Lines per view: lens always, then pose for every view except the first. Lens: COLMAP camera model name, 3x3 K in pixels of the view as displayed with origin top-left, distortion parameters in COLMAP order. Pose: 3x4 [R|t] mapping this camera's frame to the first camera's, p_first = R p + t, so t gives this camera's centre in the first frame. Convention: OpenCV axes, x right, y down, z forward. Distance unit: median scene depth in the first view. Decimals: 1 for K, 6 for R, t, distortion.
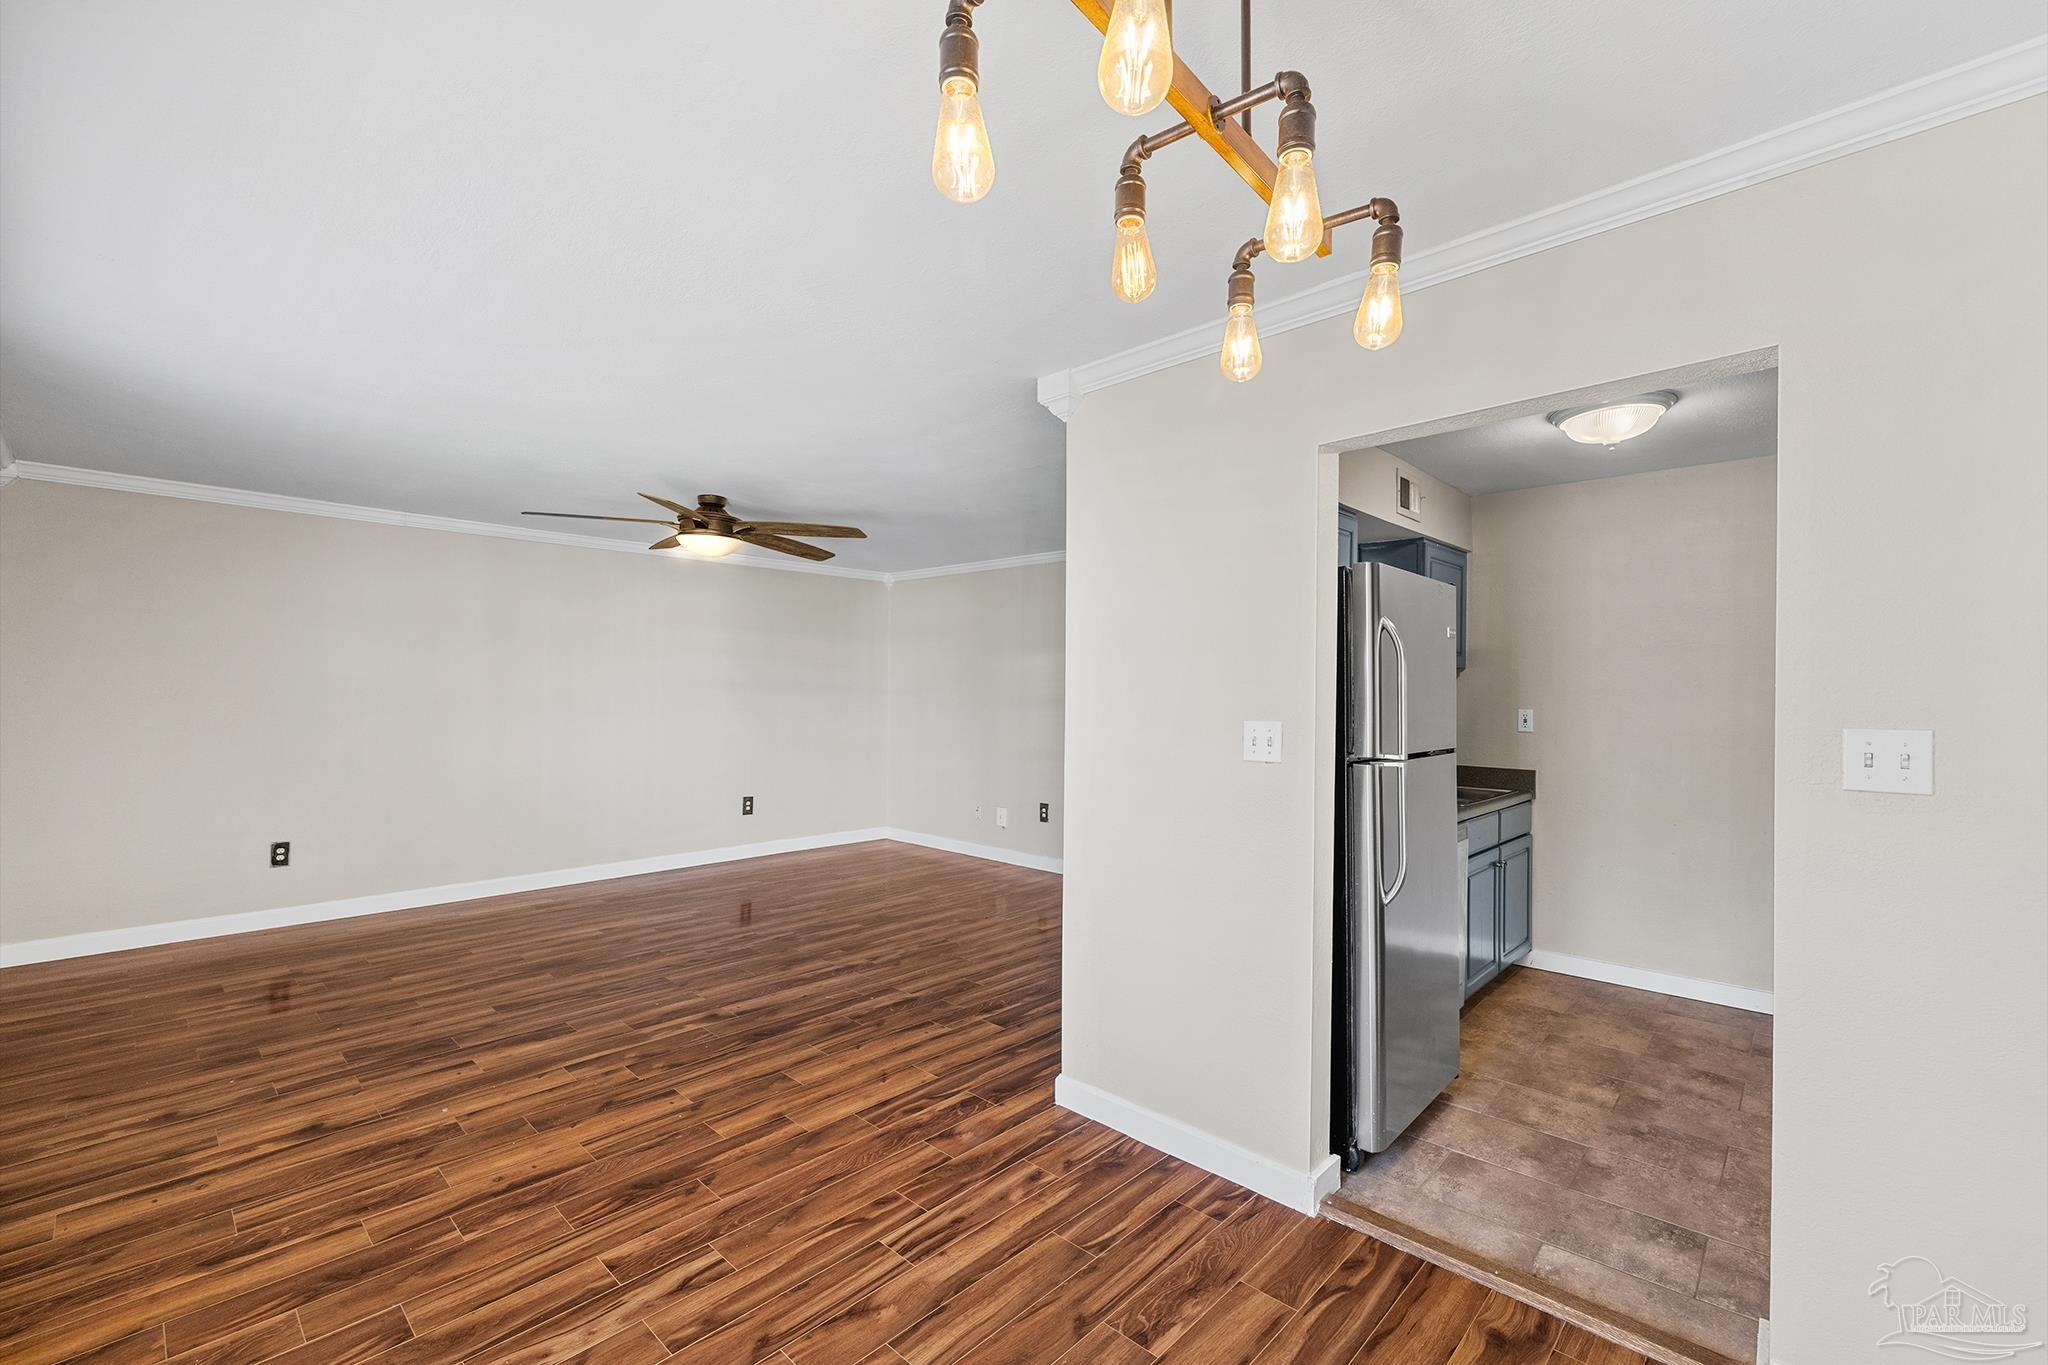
lens RADIAL K [[860.5, 0, 1019.0], [0, 860.5, 686.4], [0, 0, 1]] dist [0.001486, 0.000241]
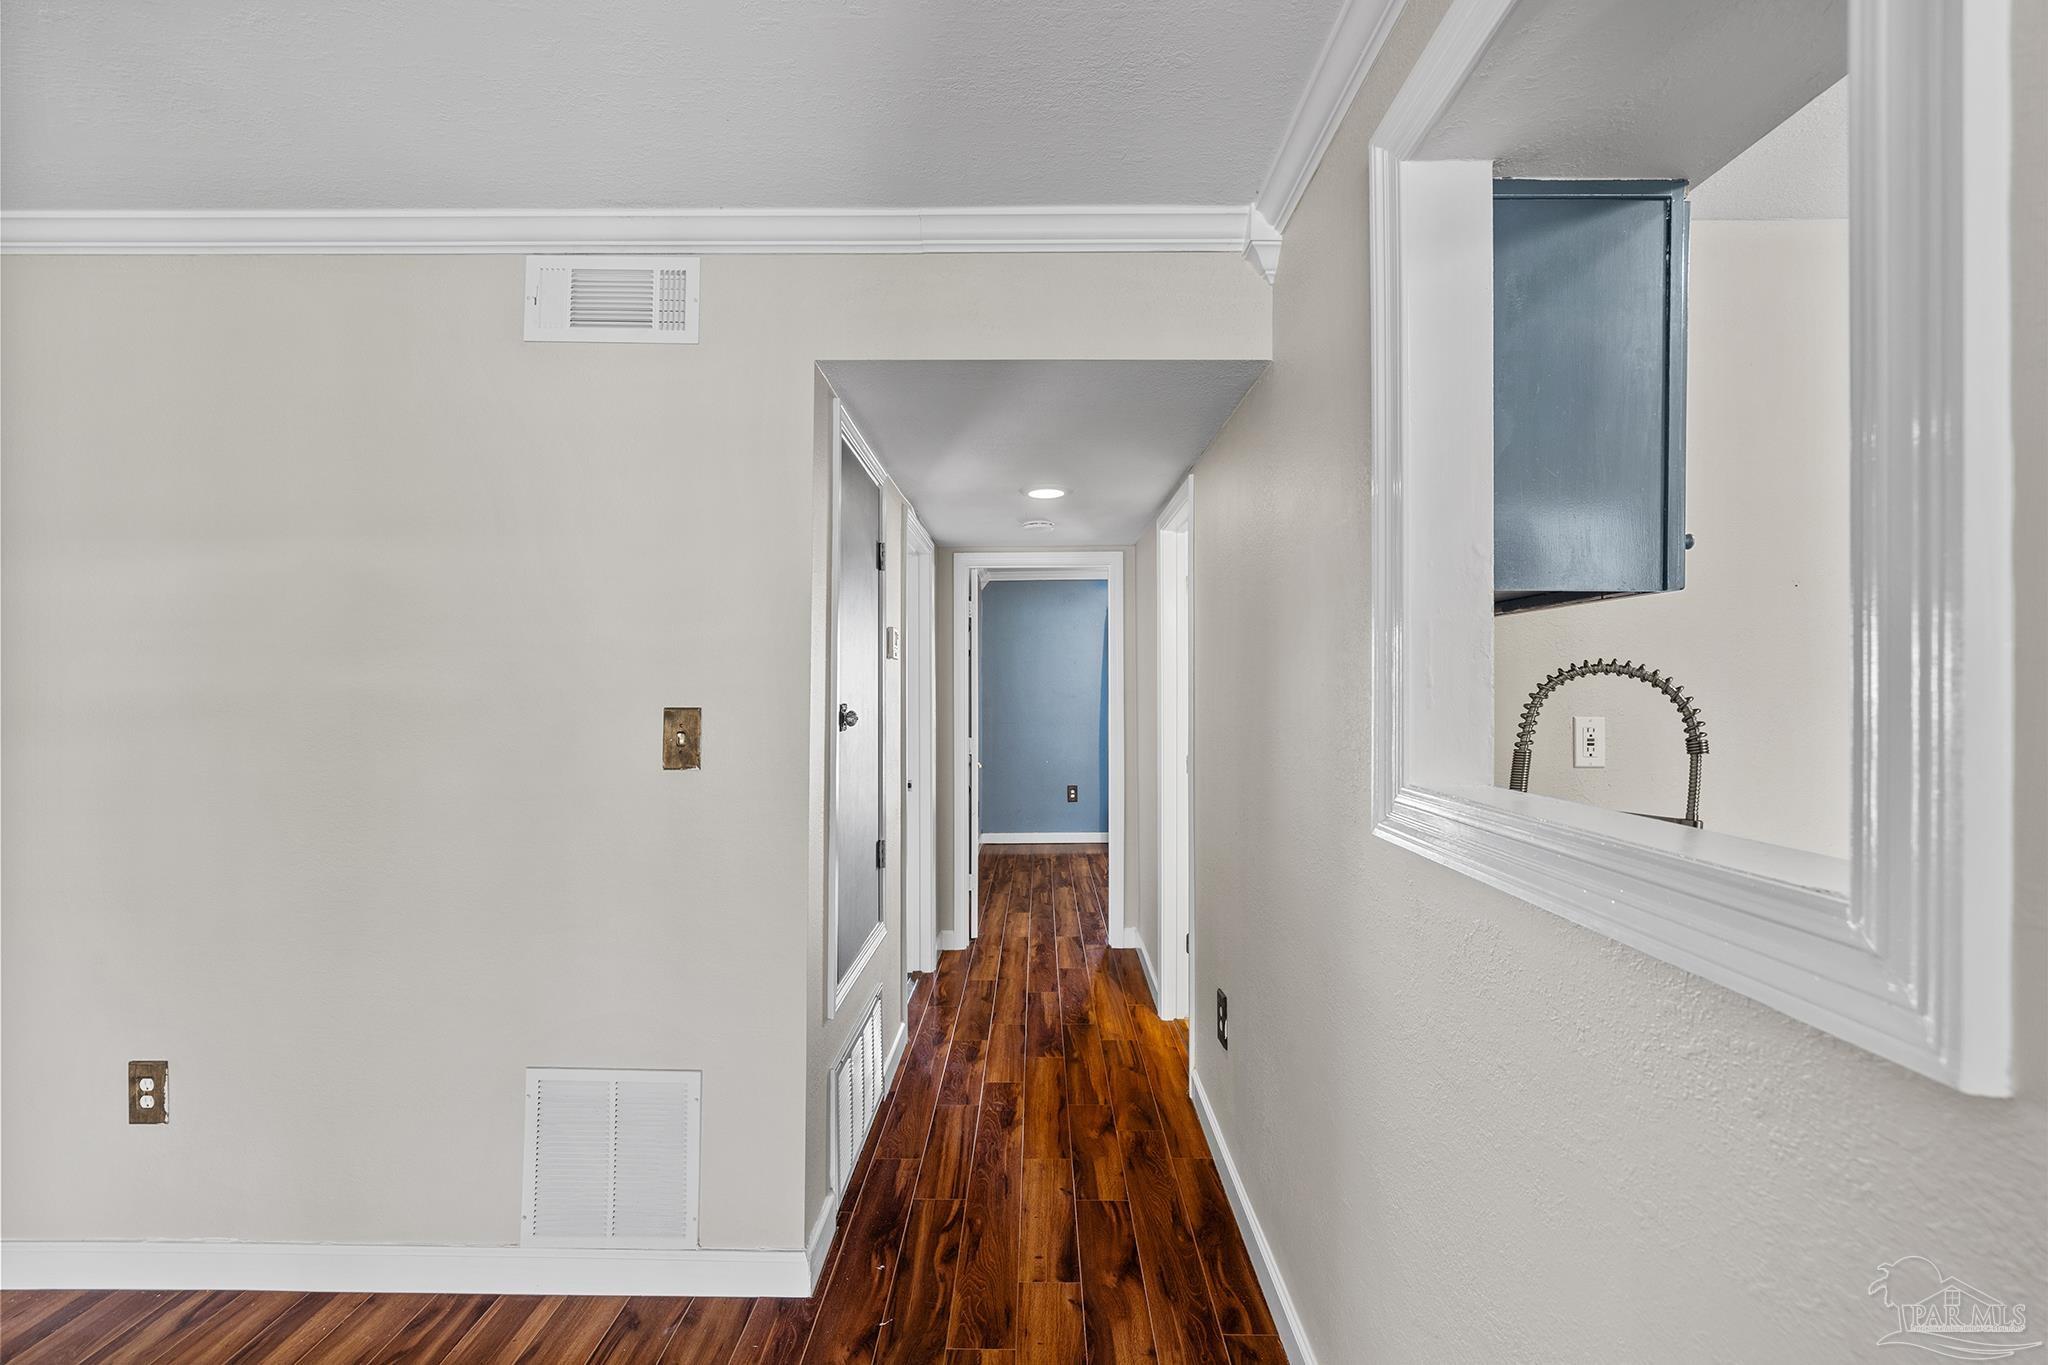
lens RADIAL K [[860.5, 0, 1030.1], [0, 860.5, 685.3], [0, 0, 1]] dist [0.001486, 0.000241]
pose [[0.728847, -0.005278, 0.684656, 0.087443], [0.001609, 0.999981, 0.005996, 0.010108], [-0.684675, -0.003269, 0.728842, 1.066239]]
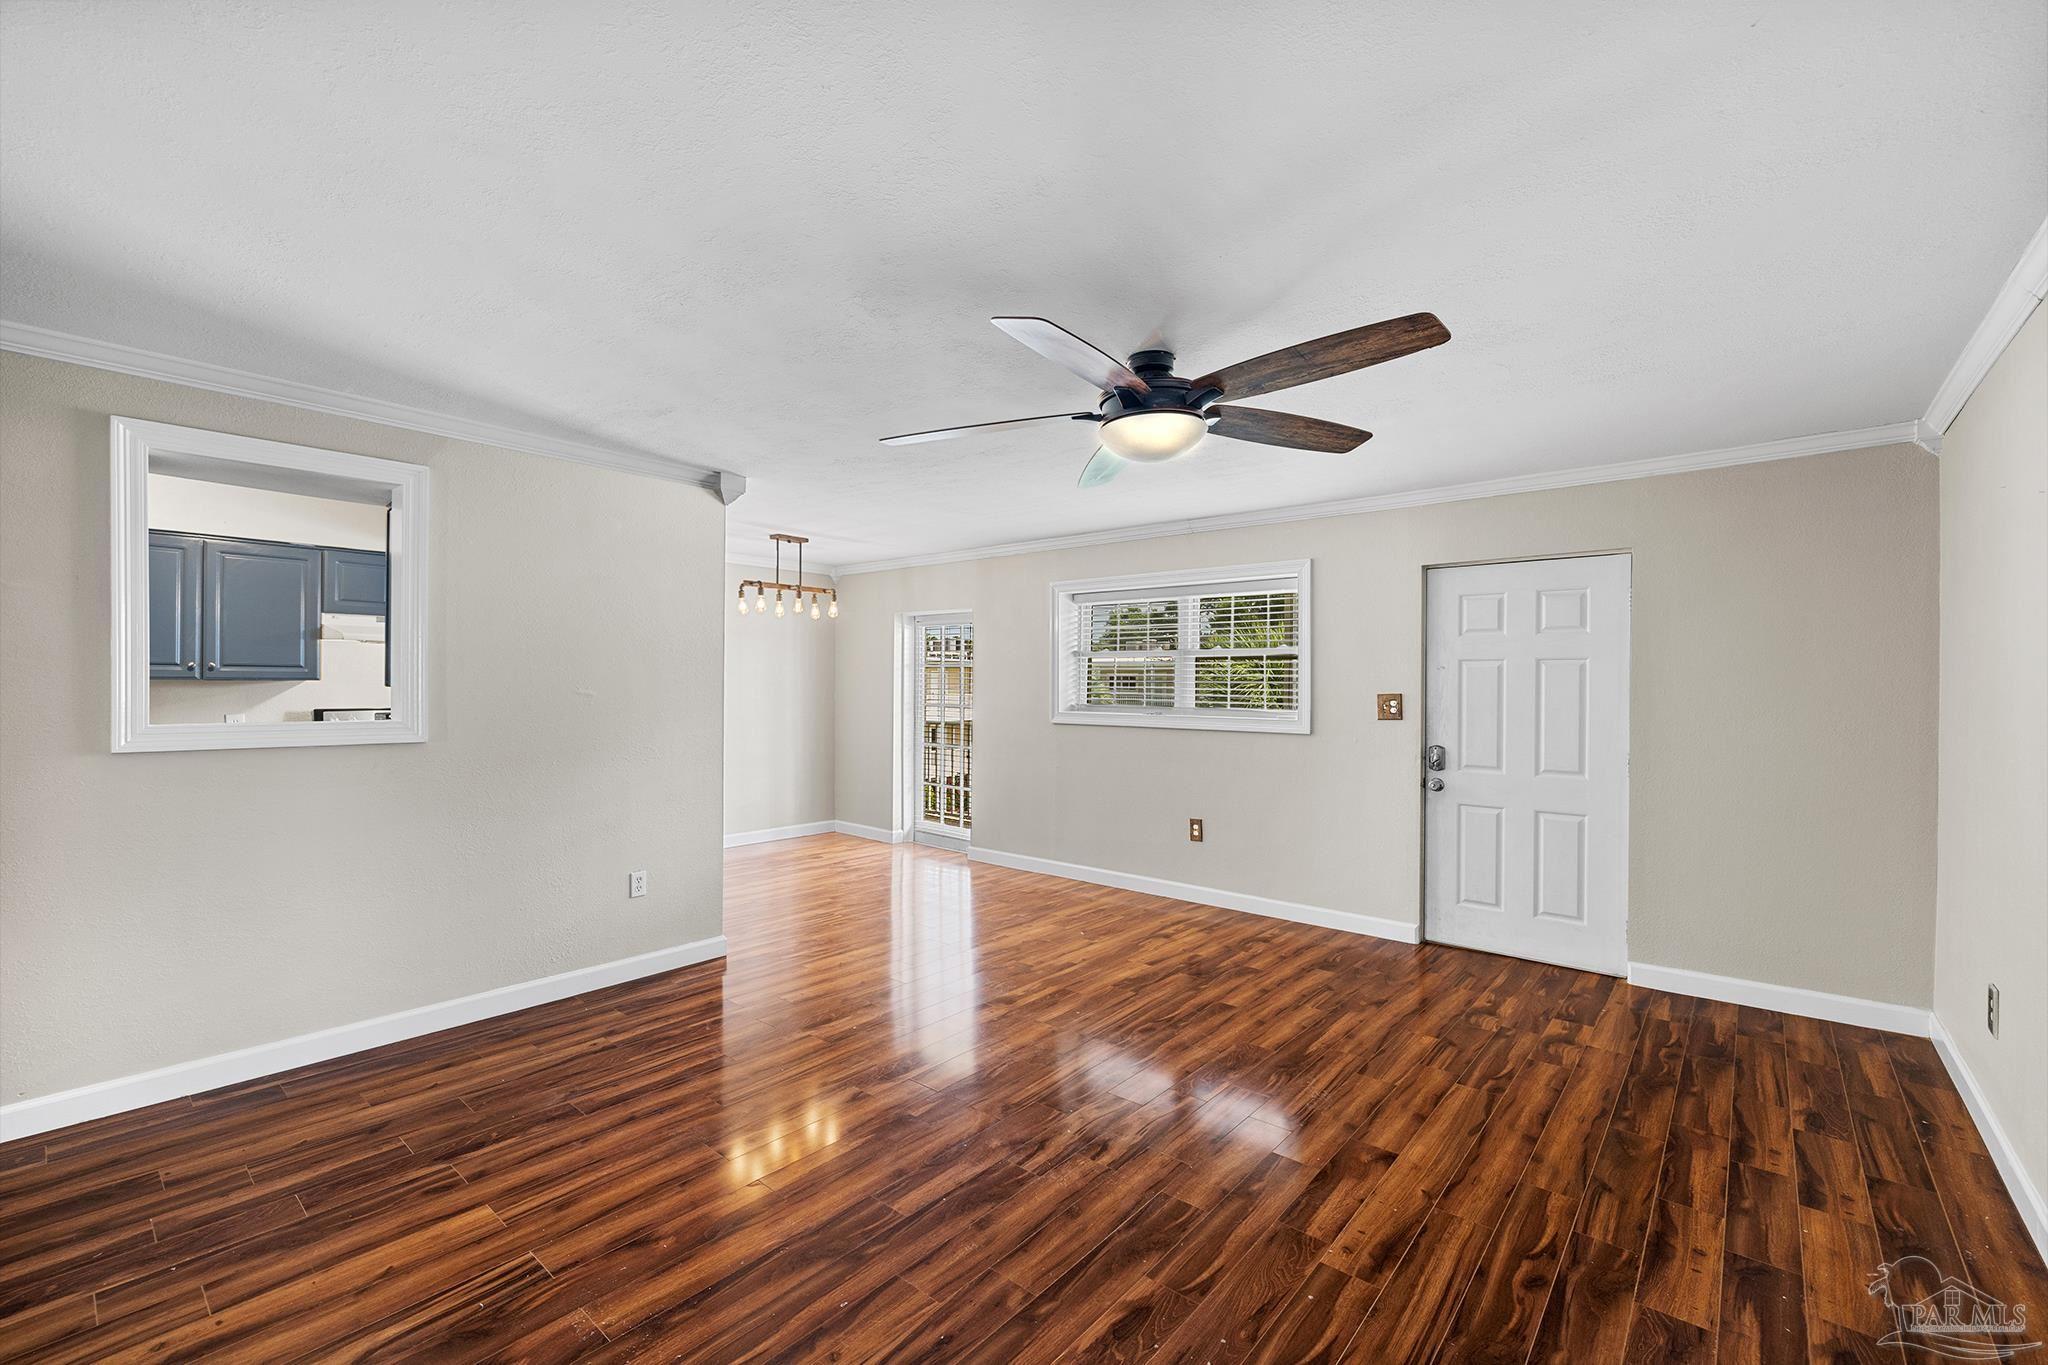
lens RADIAL K [[860.5, 0, 1026.4], [0, 860.5, 682.6], [0, 0, 1]] dist [0.001486, 0.000241]
pose [[-0.998178, -0.016390, -0.058076, -0.312206], [-0.015647, 0.999790, -0.013222, 0.012219], [0.058281, -0.012290, -0.998225, 2.046317]]
